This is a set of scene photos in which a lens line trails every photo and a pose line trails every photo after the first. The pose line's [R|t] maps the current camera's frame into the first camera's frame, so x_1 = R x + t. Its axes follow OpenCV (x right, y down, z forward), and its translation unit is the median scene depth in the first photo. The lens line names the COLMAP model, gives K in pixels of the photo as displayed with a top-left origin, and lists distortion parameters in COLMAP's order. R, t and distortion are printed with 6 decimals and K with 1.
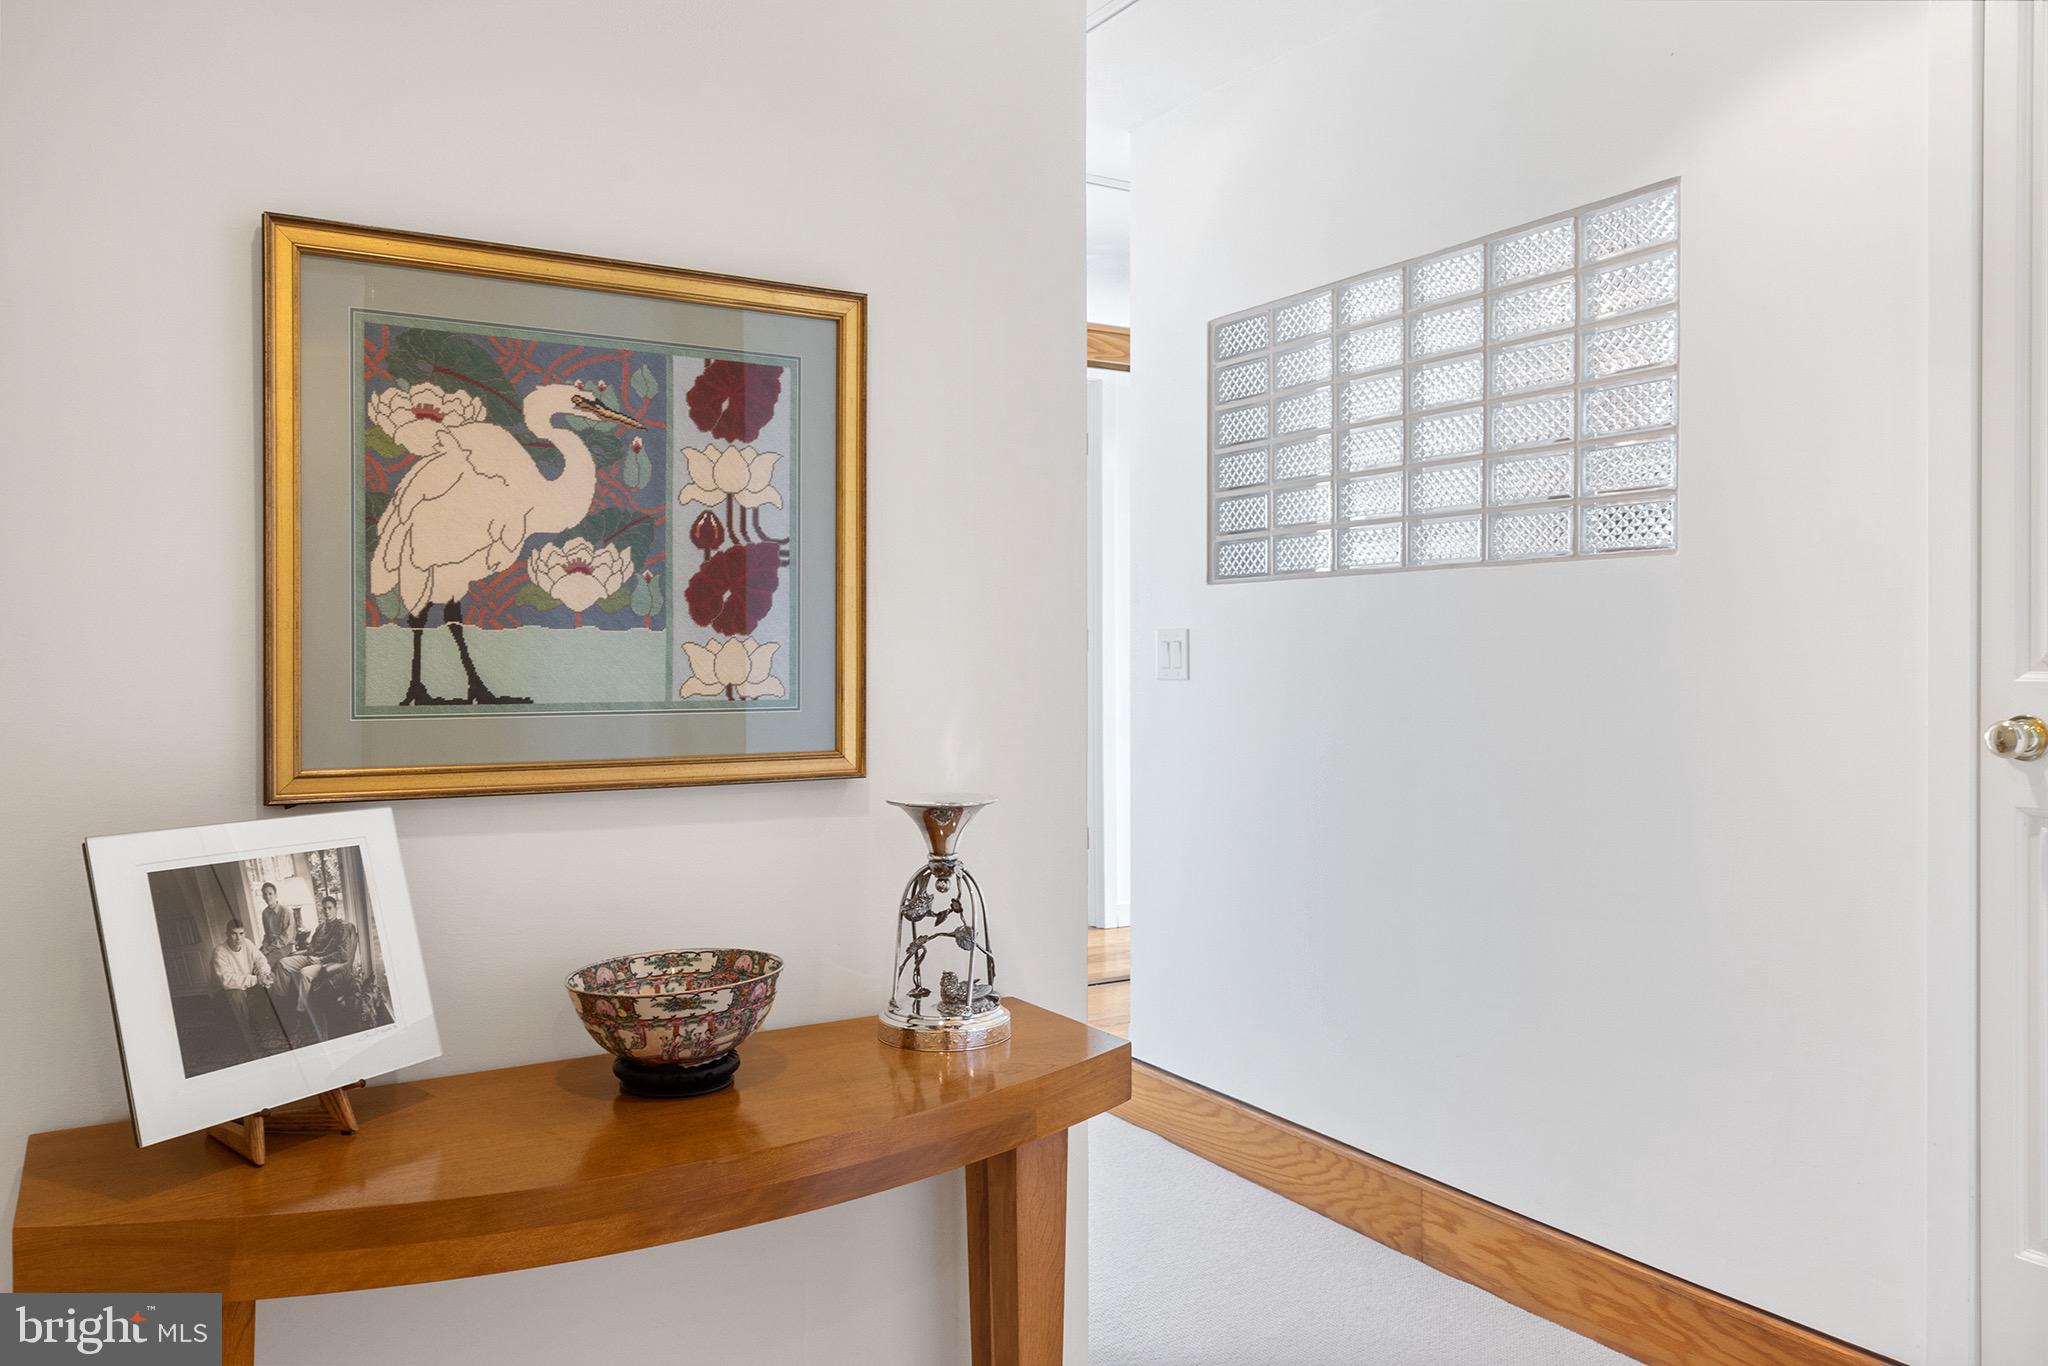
lens RADIAL K [[1524.8, 0, 1030.0], [0, 1524.8, 673.1], [0, 0, 1]] dist [0.008384, -0.000230]
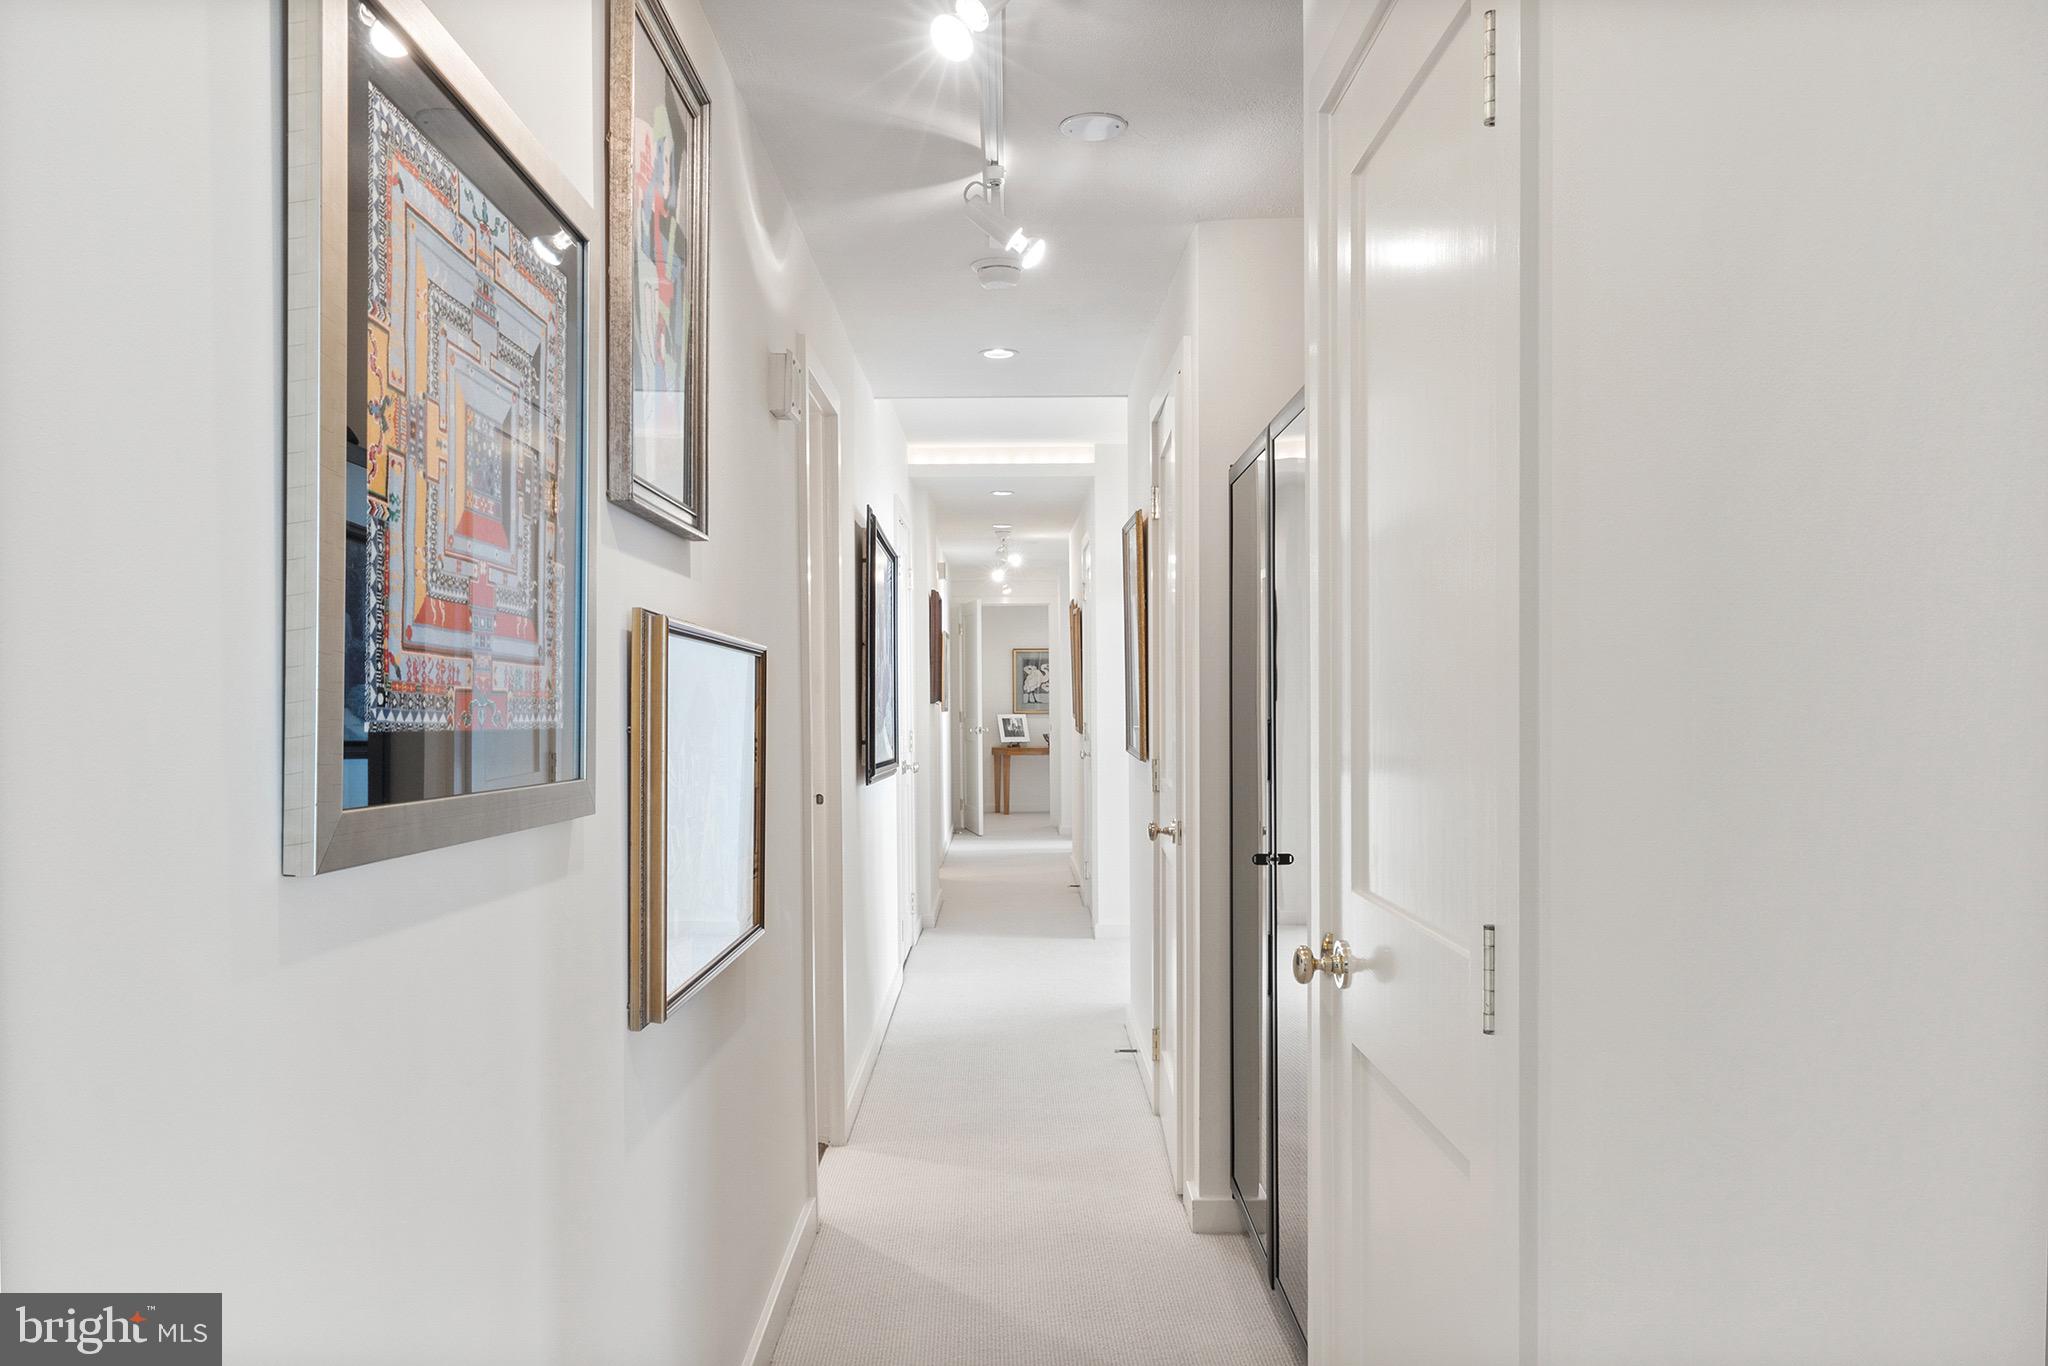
lens RADIAL K [[1524.8, 0, 1023.2], [0, 1524.8, 686.0], [0, 0, 1]] dist [0.008384, -0.000230]
pose [[0.871332, -0.010327, -0.490586, 4.091126], [0.000689, 0.999803, -0.019823, 0.105073], [0.490694, 0.016934, 0.871167, -7.024233]]
